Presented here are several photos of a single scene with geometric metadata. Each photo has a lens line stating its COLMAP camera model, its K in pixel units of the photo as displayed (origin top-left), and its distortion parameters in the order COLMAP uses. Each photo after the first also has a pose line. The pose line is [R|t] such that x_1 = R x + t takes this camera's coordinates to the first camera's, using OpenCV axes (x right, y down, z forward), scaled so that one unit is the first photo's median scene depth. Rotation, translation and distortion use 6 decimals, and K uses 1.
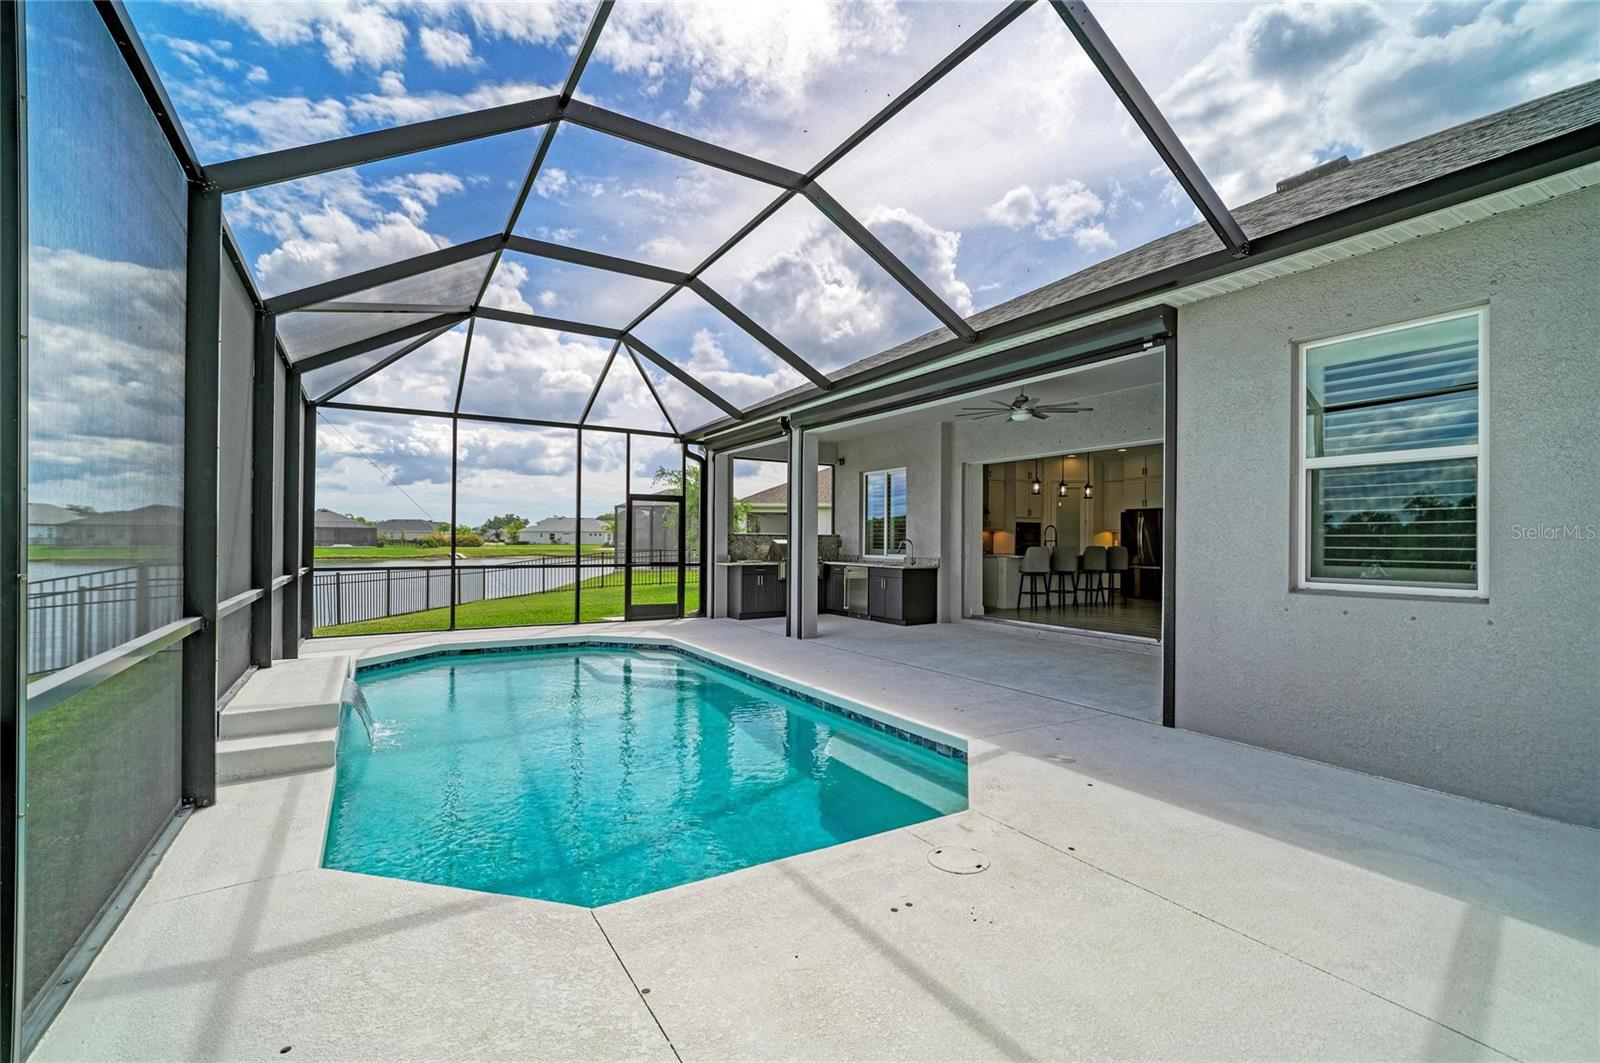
lens RADIAL K [[706.5, 0, 802.8], [0, 706.5, 536.8], [0, 0, 1]] dist [-0.003318, 0.000247]
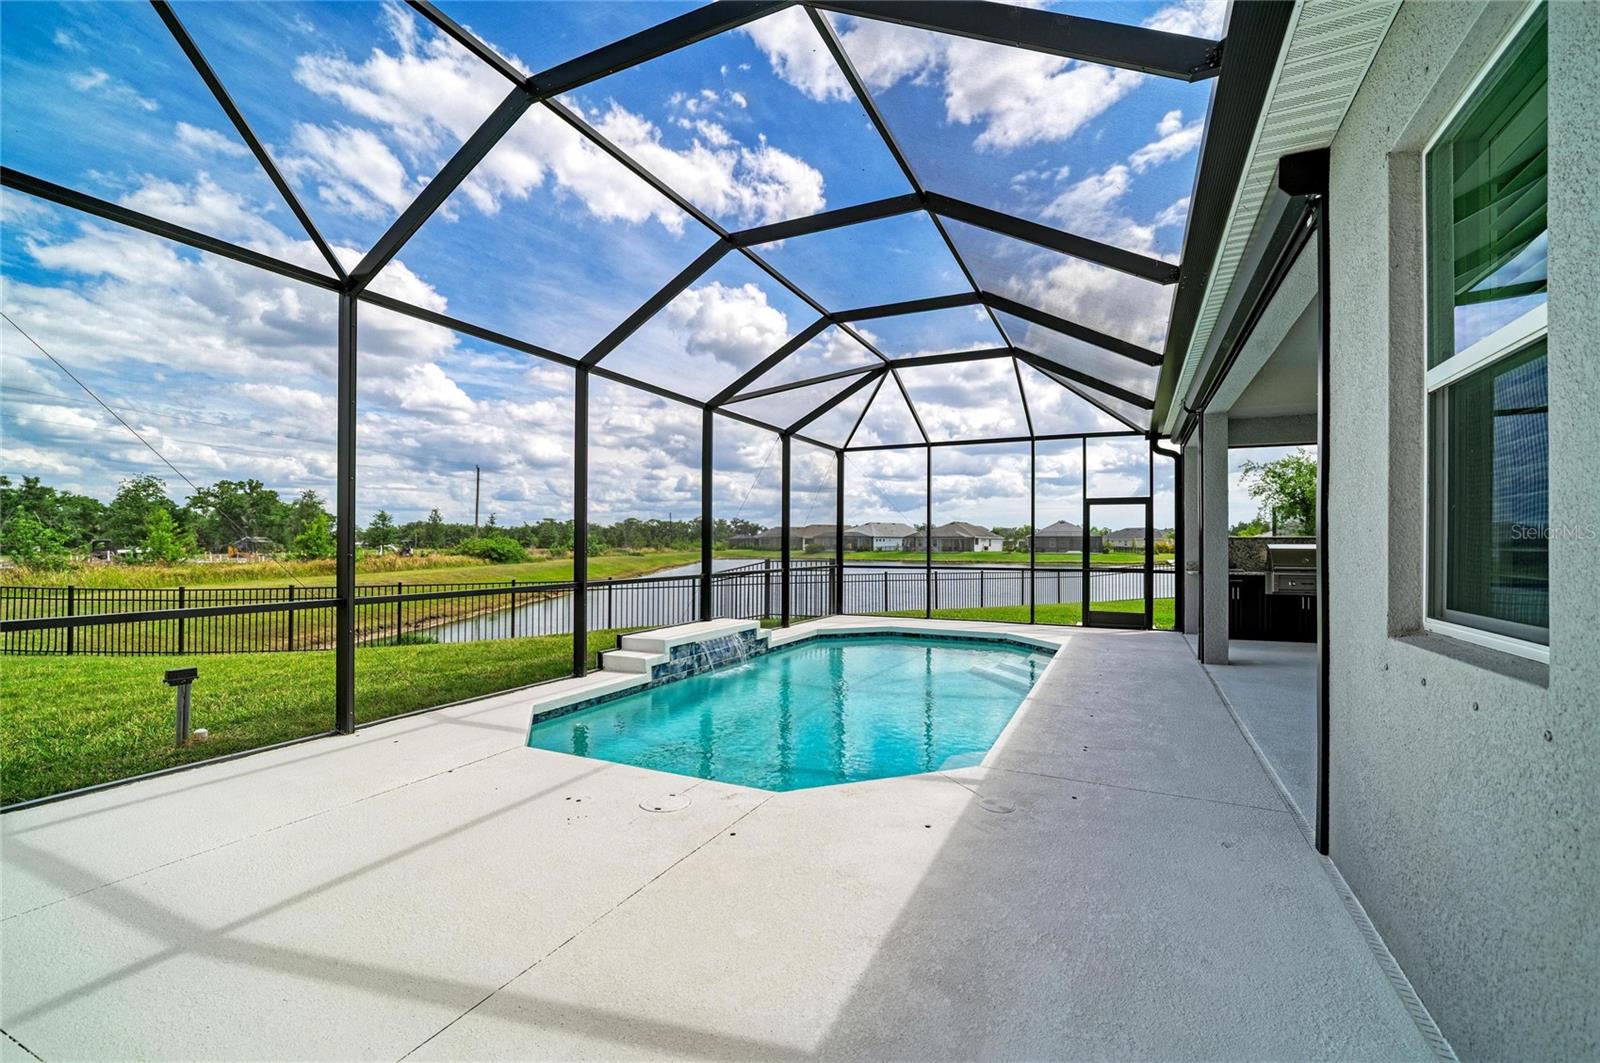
lens RADIAL K [[683.3, 0, 796.8], [0, 683.3, 537.4], [0, 0, 1]] dist [0.000684, 0.000188]
pose [[0.545410, -0.013614, -0.838059, 0.348665], [0.005256, 0.999904, -0.012823, 0.003925], [0.838153, 0.002589, 0.545429, 0.140929]]
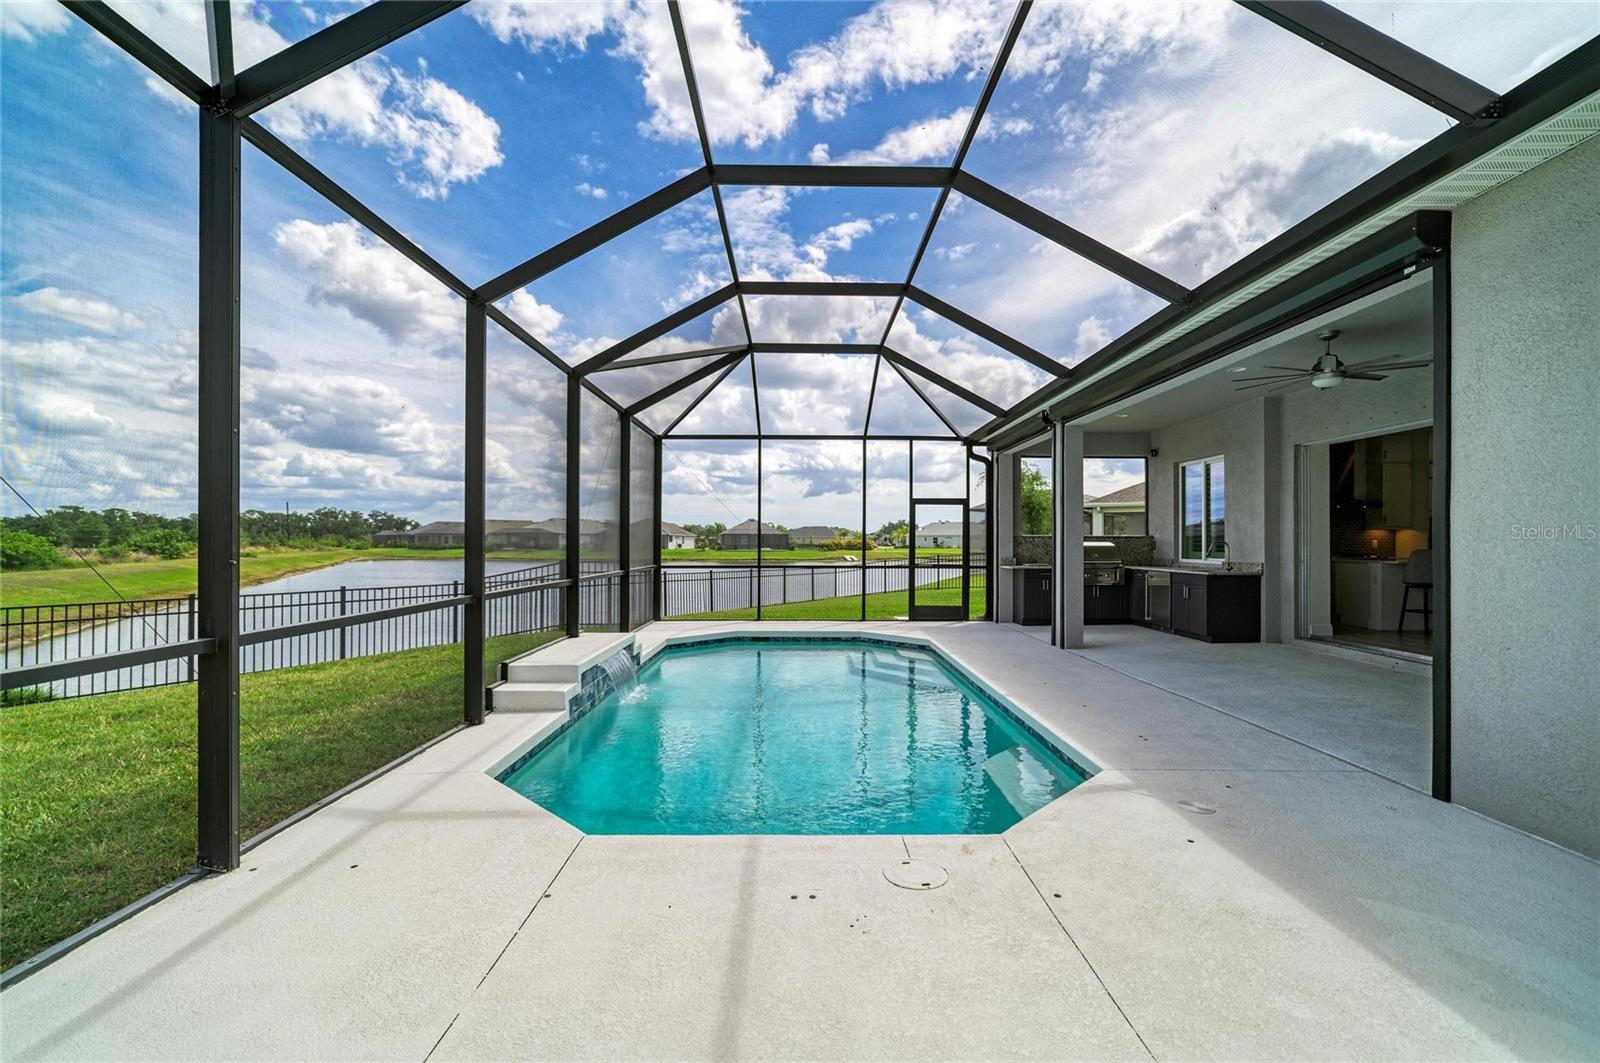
lens RADIAL K [[706.5, 0, 802.8], [0, 706.5, 536.8], [0, 0, 1]] dist [-0.003318, 0.000247]
pose [[0.858907, -0.009161, -0.512050, 0.153022], [0.006605, 0.999955, -0.006811, 0.001977], [0.512090, 0.002468, 0.858928, 0.026834]]
